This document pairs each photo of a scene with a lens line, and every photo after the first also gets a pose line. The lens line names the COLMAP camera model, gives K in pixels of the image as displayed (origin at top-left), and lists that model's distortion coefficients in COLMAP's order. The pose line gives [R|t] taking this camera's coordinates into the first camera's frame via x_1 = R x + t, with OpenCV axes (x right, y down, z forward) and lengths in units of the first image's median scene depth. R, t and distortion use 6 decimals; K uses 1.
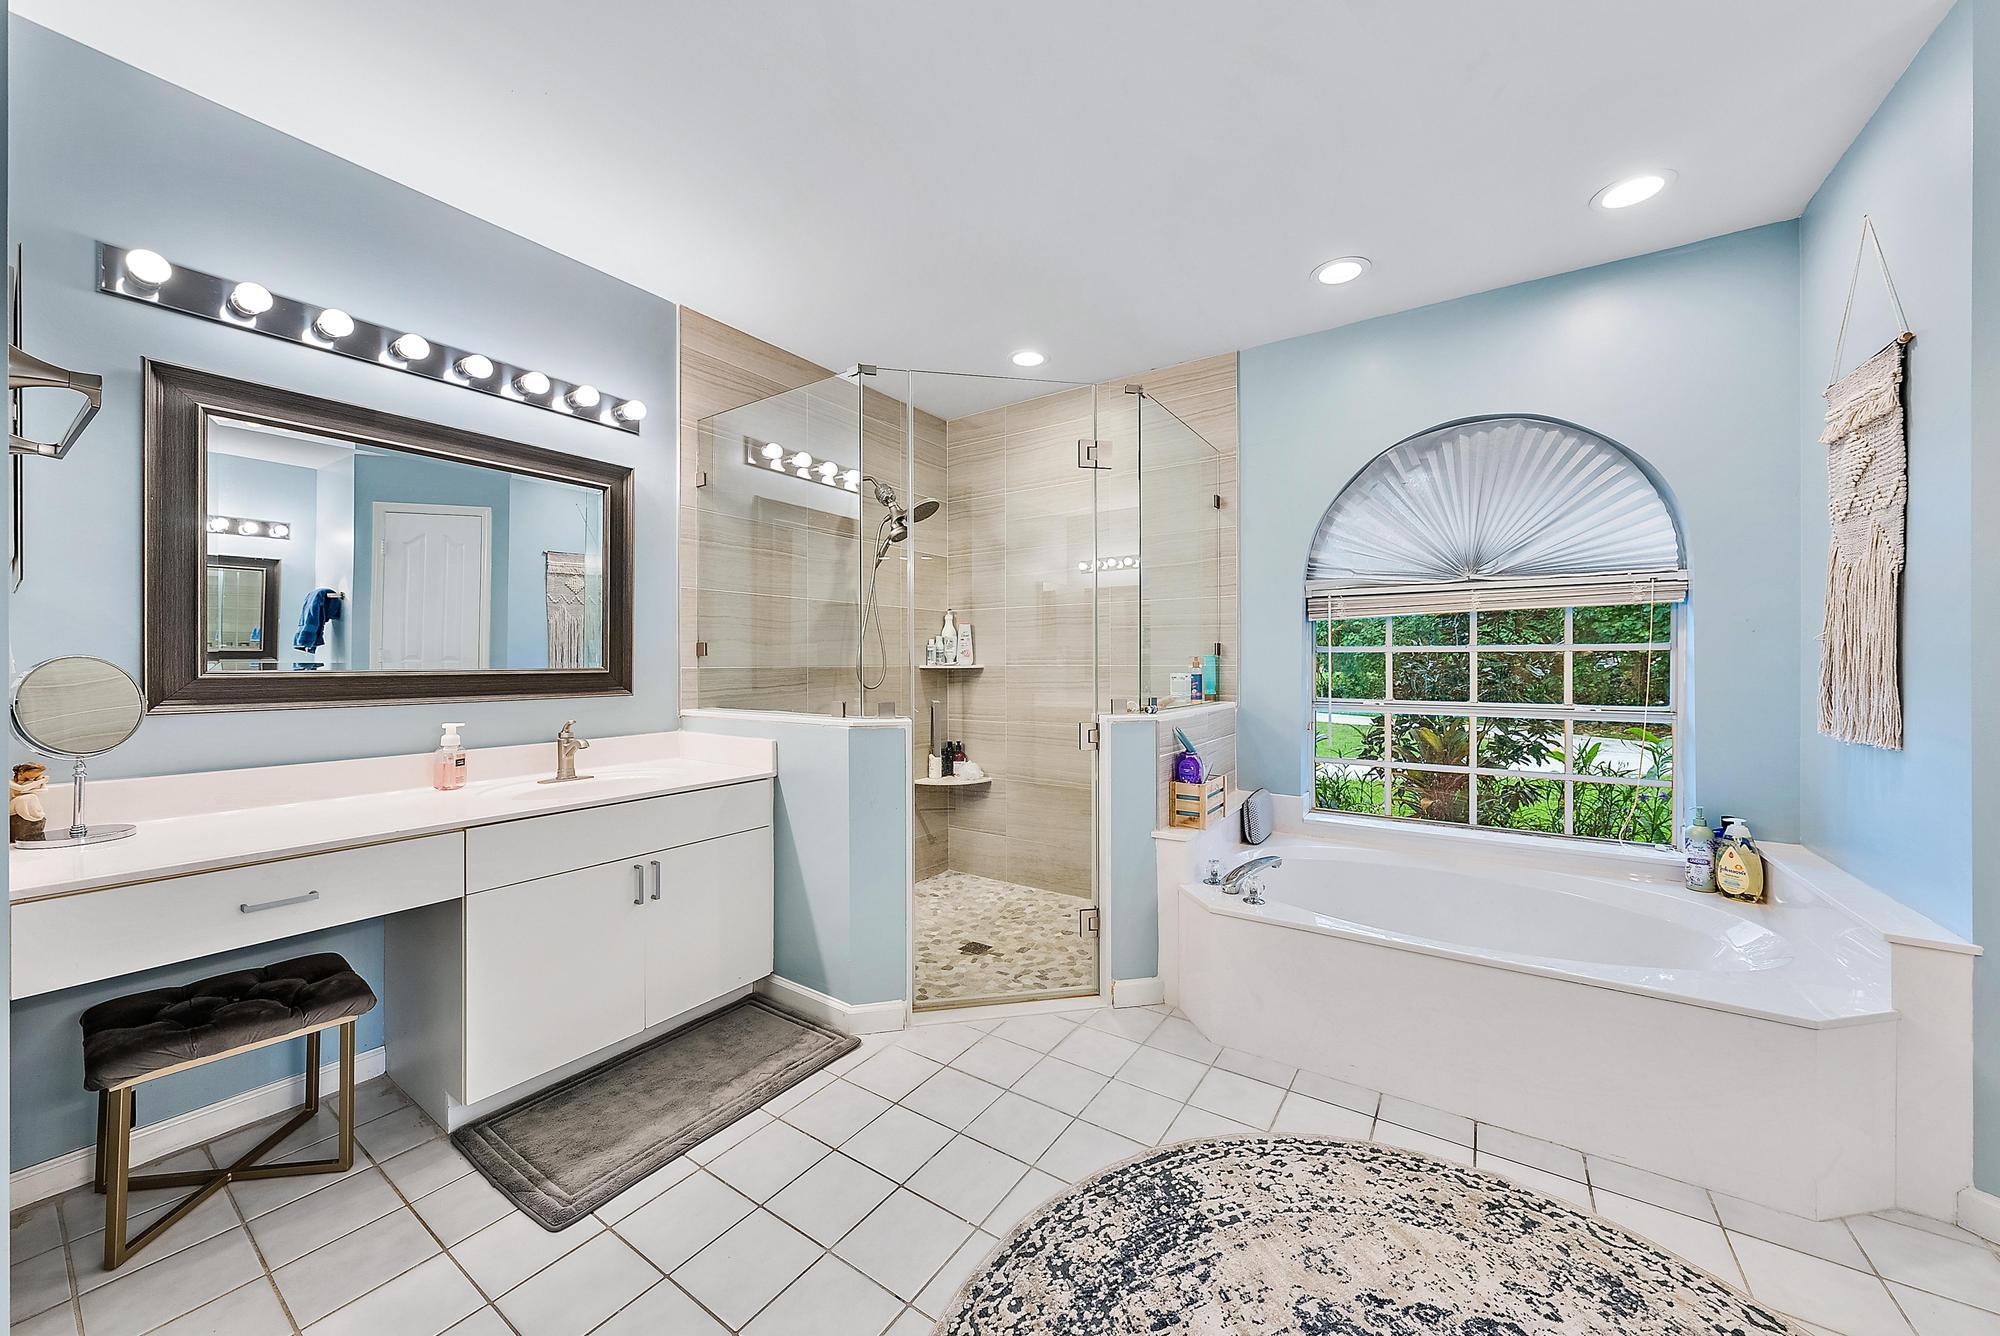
lens RADIAL K [[703.0, 0, 1008.0], [0, 703.0, 657.2], [0, 0, 1]] dist [-0.001169, 0.000093]
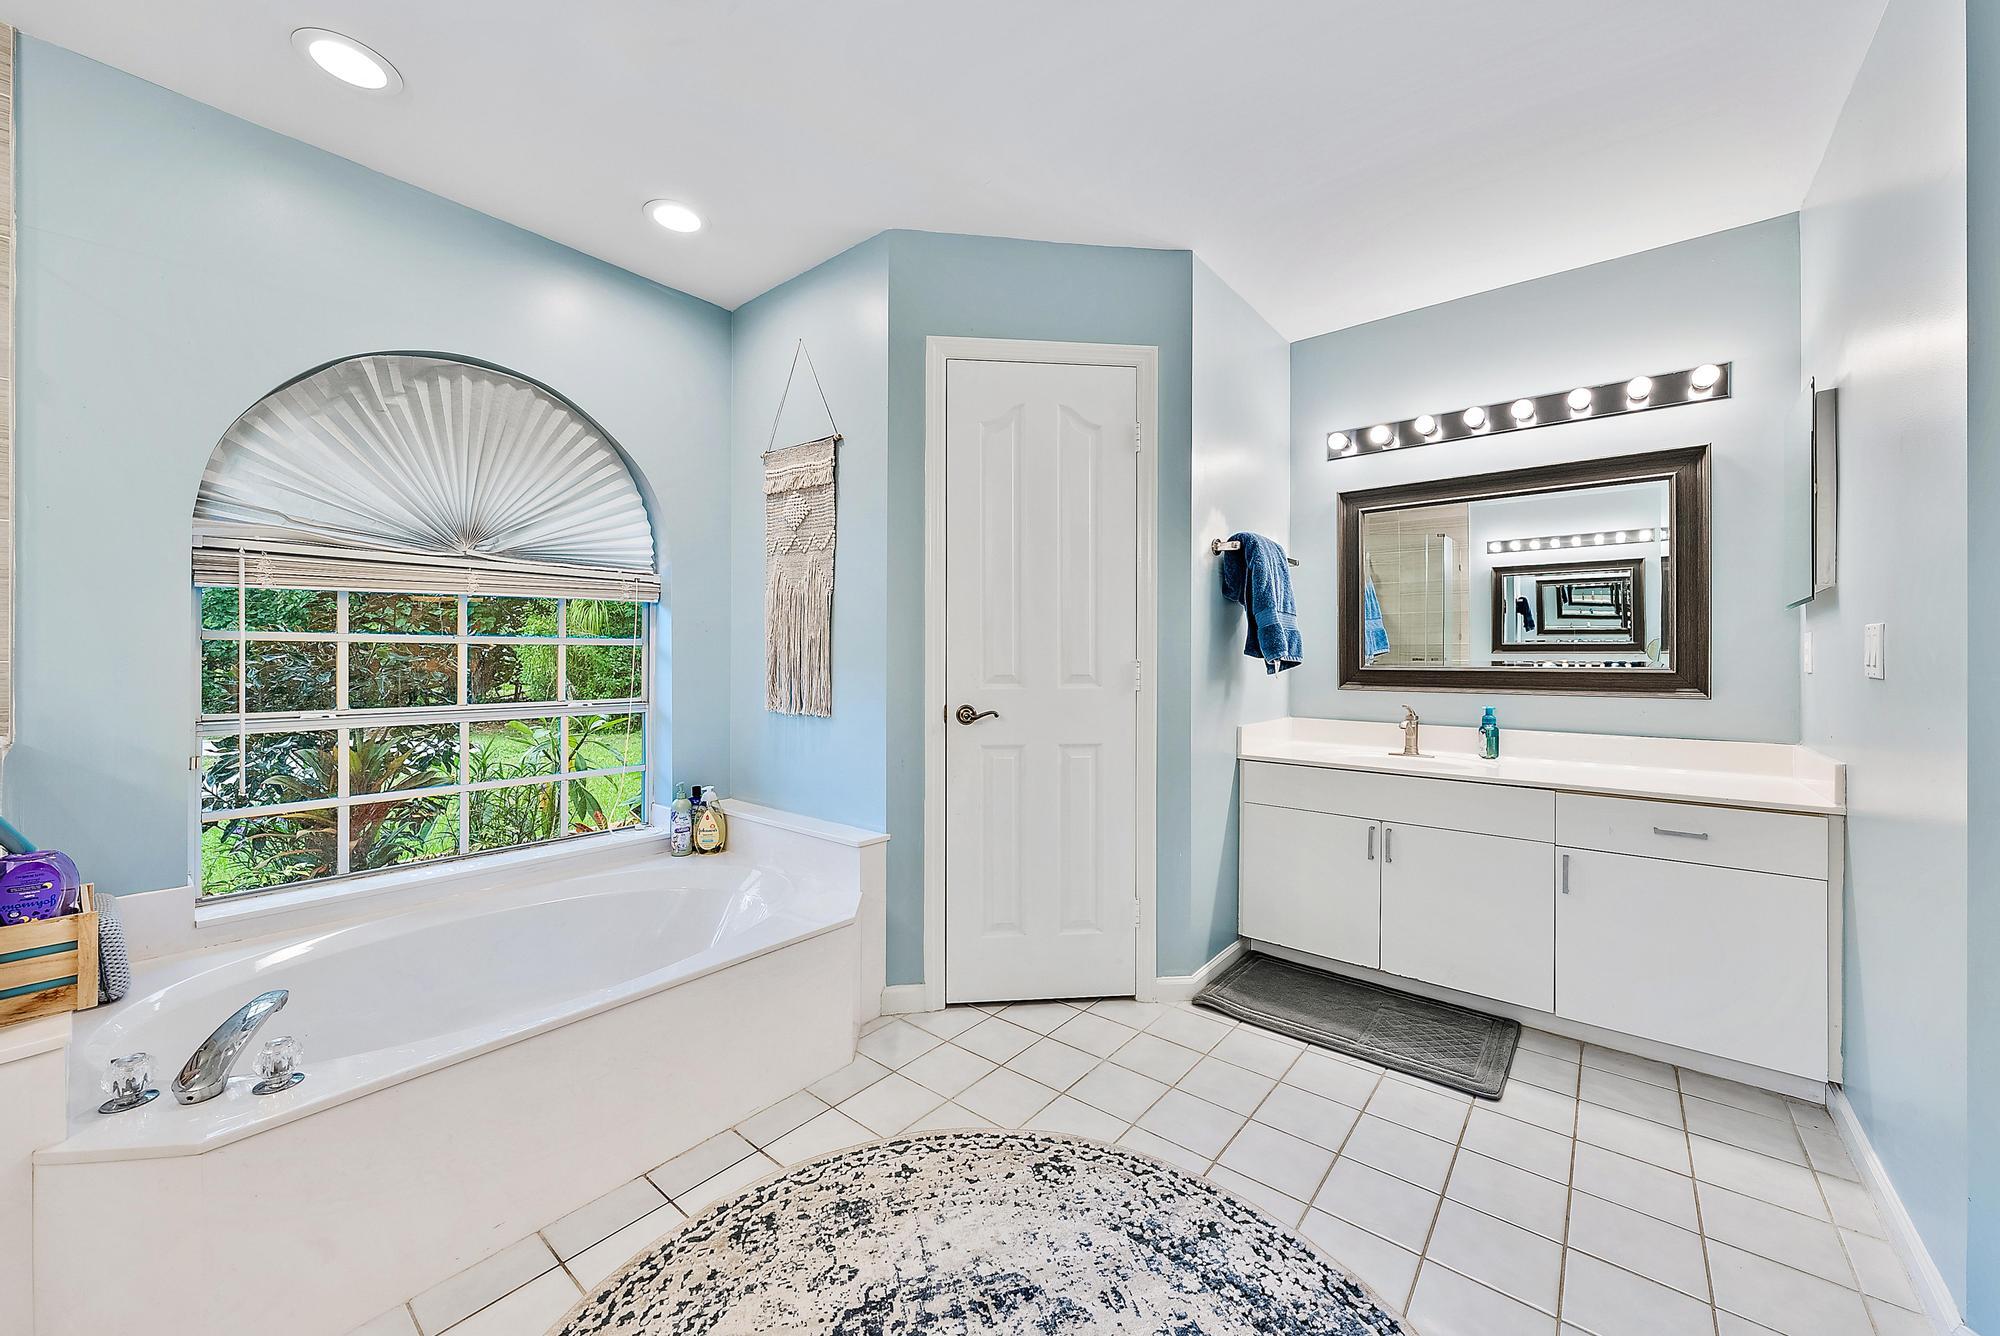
lens RADIAL K [[745.2, 0, 998.7], [0, 745.2, 653.1], [0, 0, 1]] dist [-0.000255, -0.000107]
pose [[0.104391, 0.002518, 0.994533, -0.181092], [-0.009571, 0.999953, -0.001527, -0.001689], [-0.994490, -0.009360, 0.104410, 0.370127]]
